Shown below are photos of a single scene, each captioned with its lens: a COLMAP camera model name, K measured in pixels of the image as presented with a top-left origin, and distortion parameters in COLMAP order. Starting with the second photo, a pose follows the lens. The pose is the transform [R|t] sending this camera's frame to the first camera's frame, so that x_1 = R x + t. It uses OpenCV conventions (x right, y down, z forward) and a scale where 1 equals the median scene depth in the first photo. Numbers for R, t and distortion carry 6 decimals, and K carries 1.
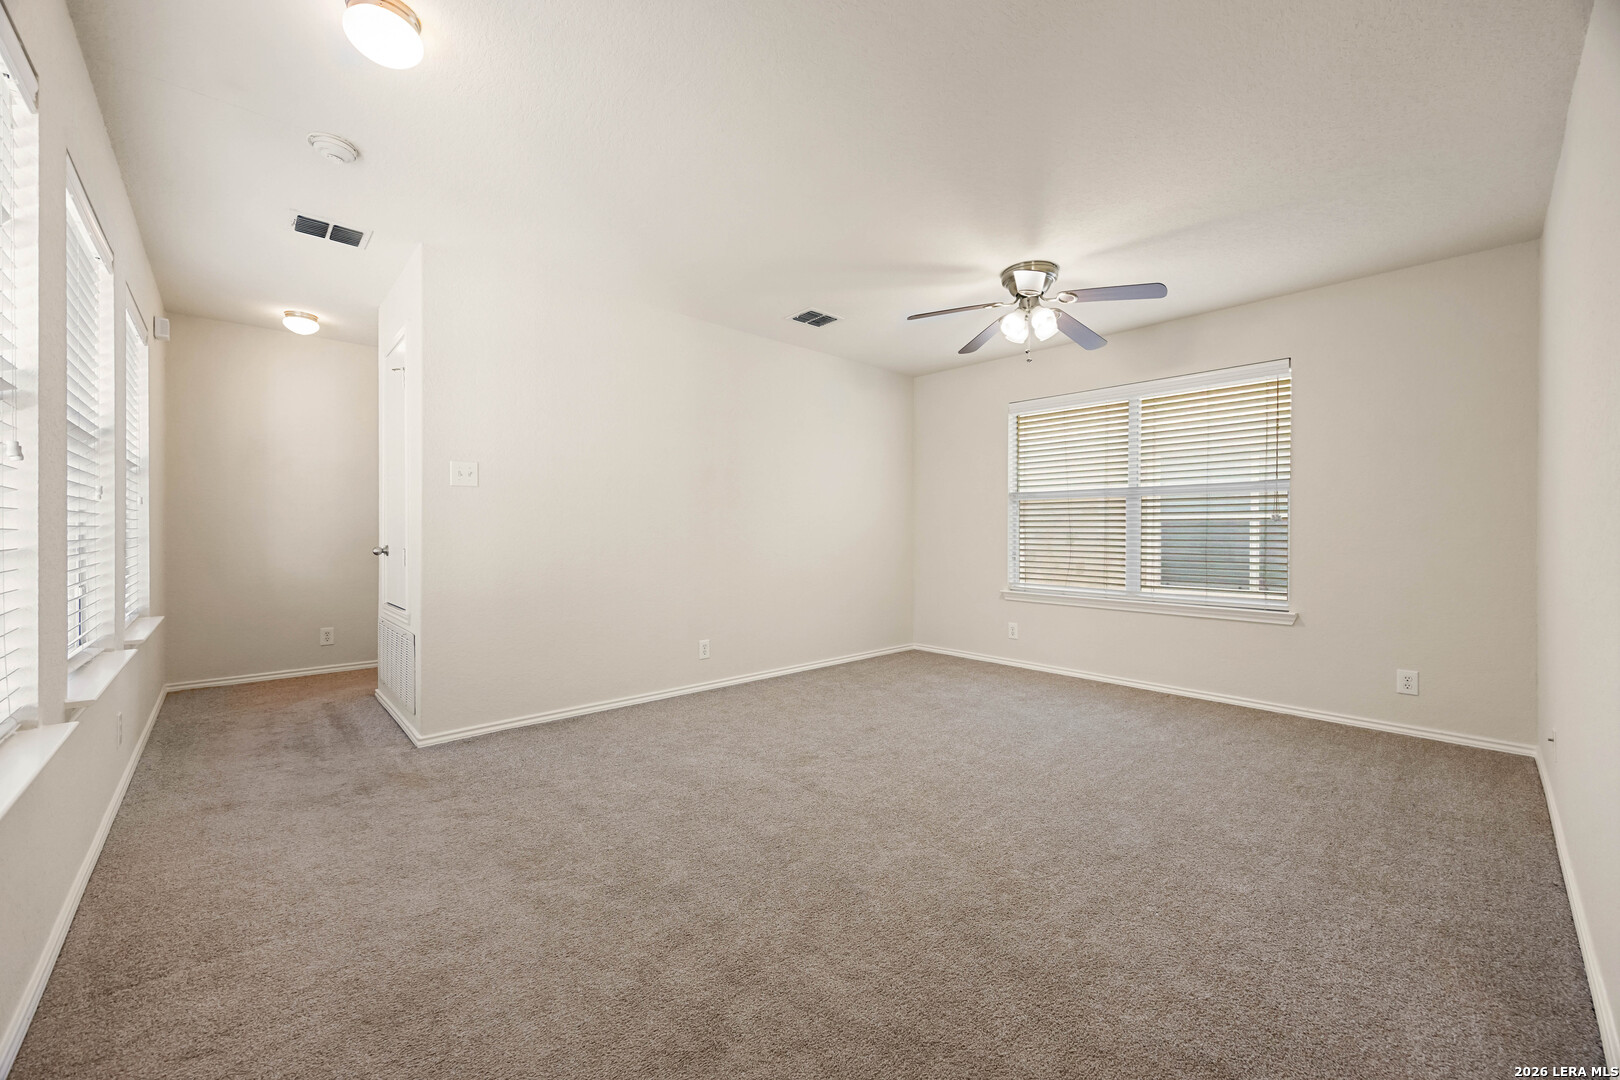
lens RADIAL K [[622.0, 0, 805.8], [0, 622.0, 541.2], [0, 0, 1]] dist [-0.000305, 0.000218]
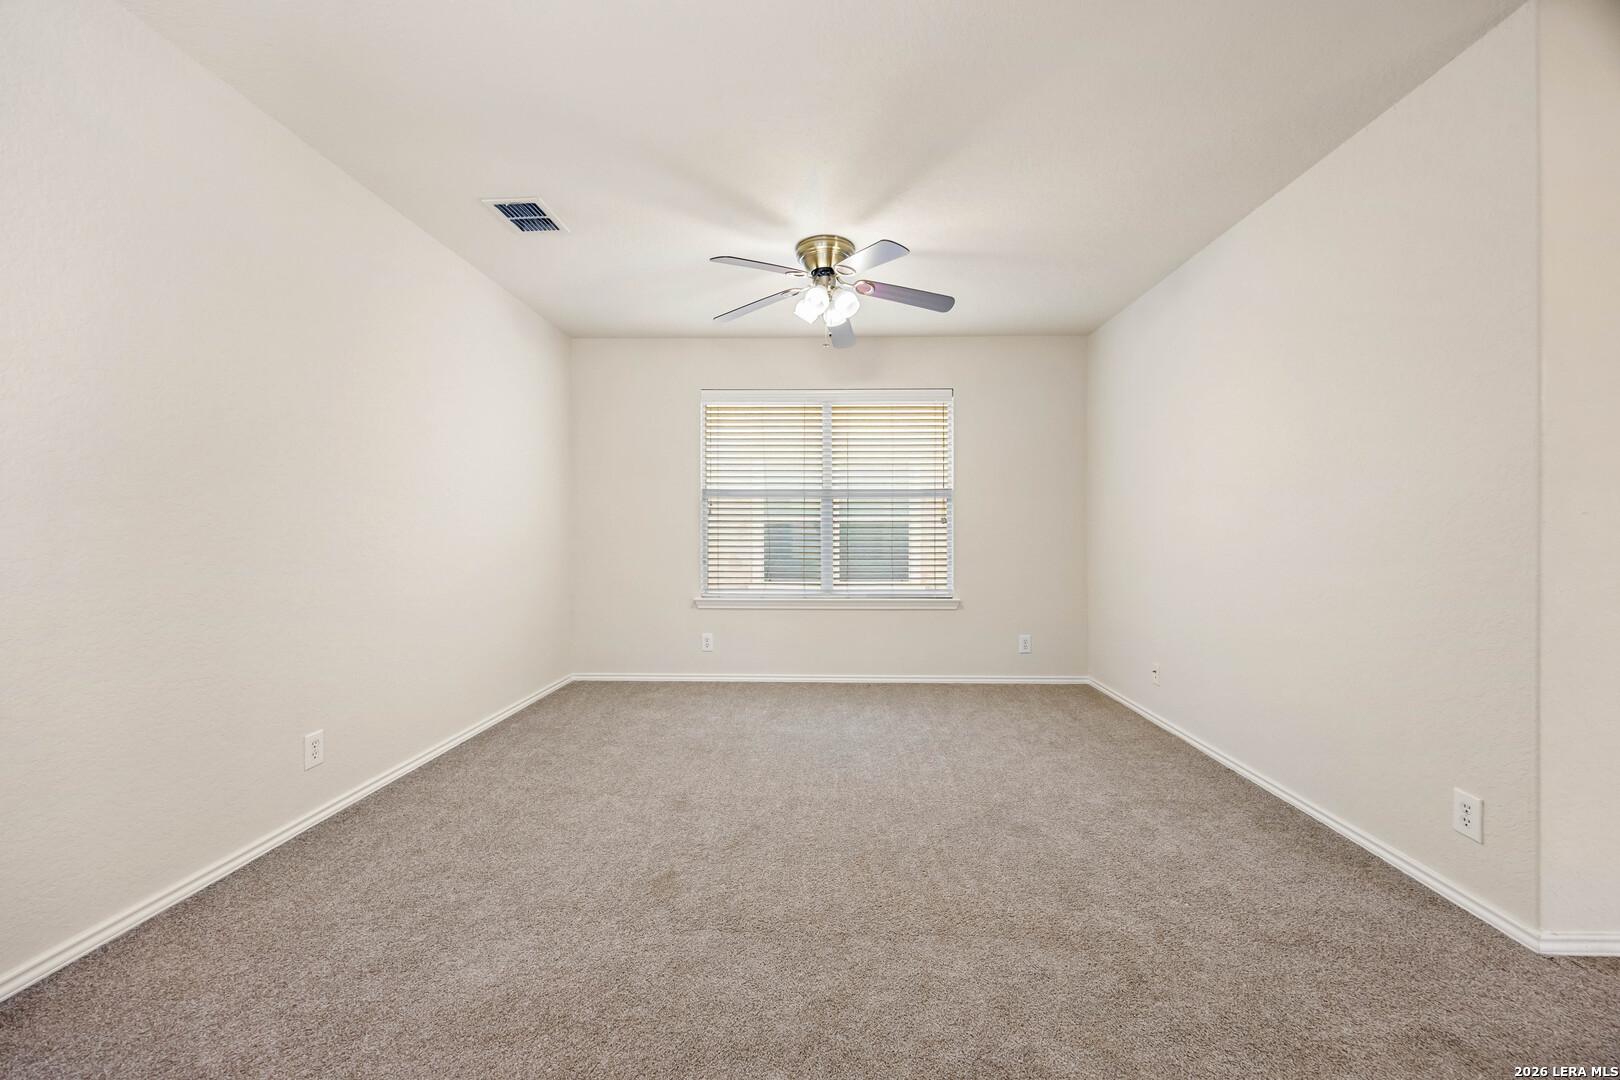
lens RADIAL K [[627.7, 0, 816.8], [0, 627.7, 534.3], [0, 0, 1]] dist [-0.003585, 0.000018]
pose [[0.693608, -0.003041, 0.720346, -0.263986], [0.012088, 0.999899, -0.007418, -0.004763], [-0.720251, 0.013852, 0.693575, 0.314063]]
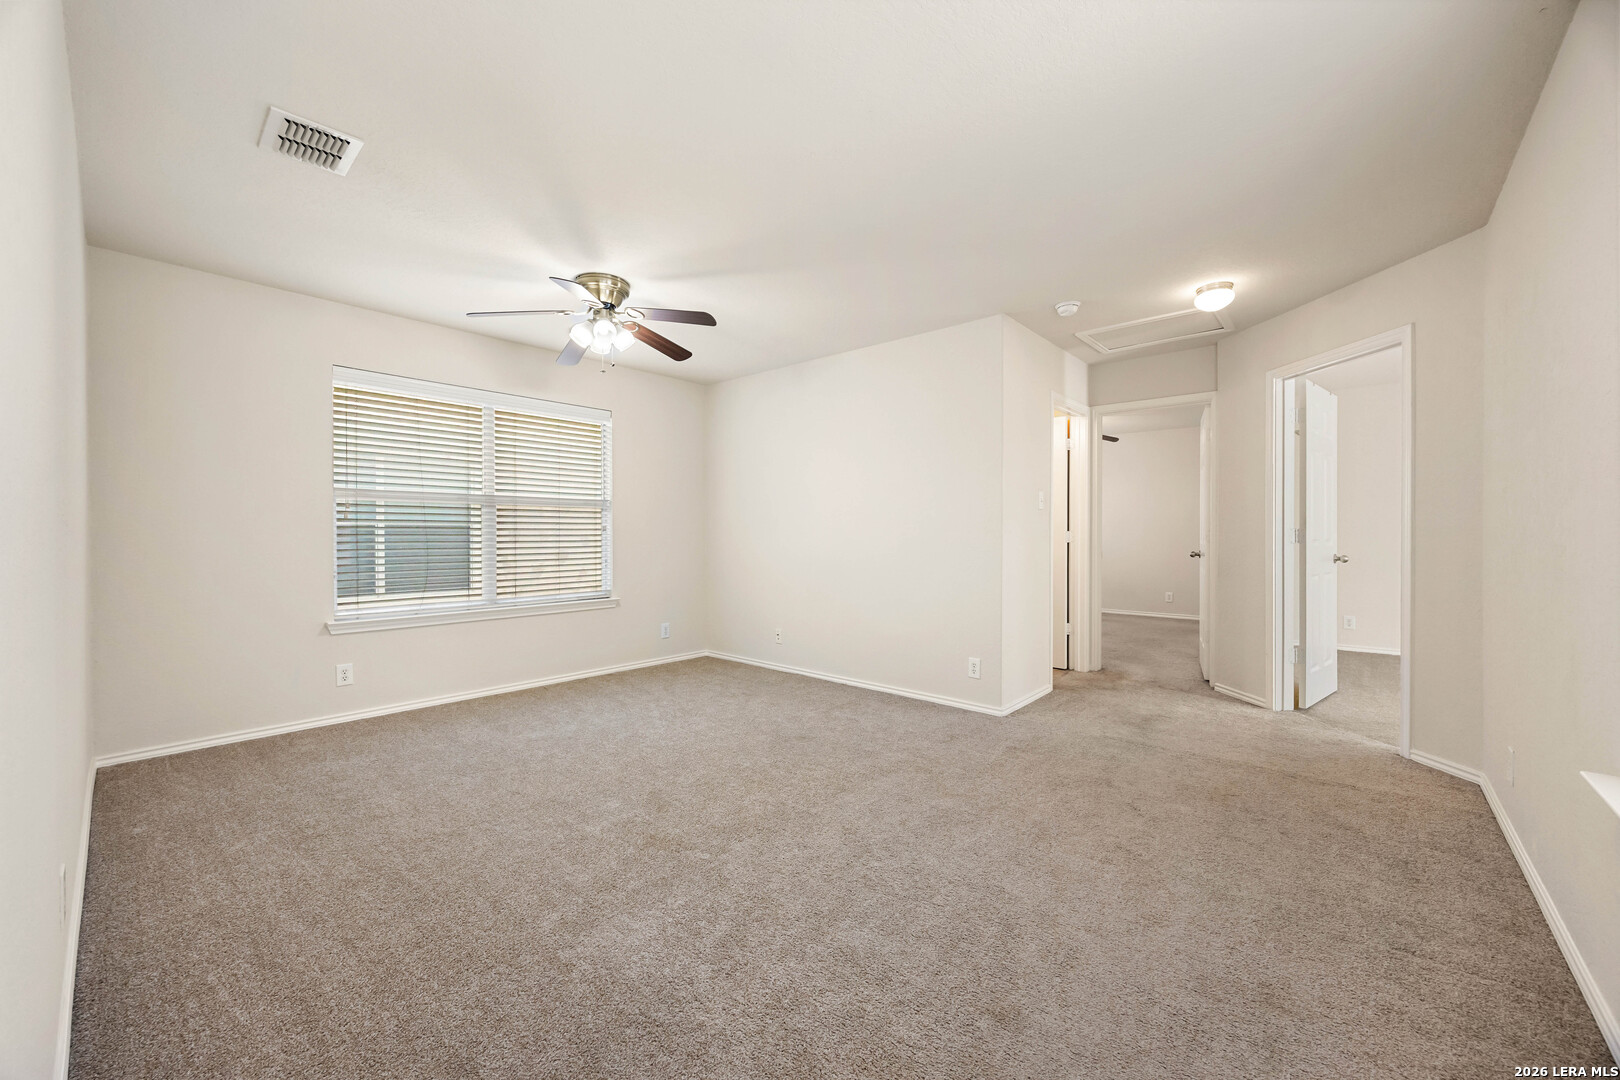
lens RADIAL K [[622.0, 0, 805.8], [0, 622.0, 541.2], [0, 0, 1]] dist [-0.000305, 0.000218]
pose [[-0.100261, -0.011114, 0.994899, -0.569904], [0.016708, 0.999778, 0.012852, -0.019202], [-0.994821, 0.017911, -0.100053, 0.654022]]
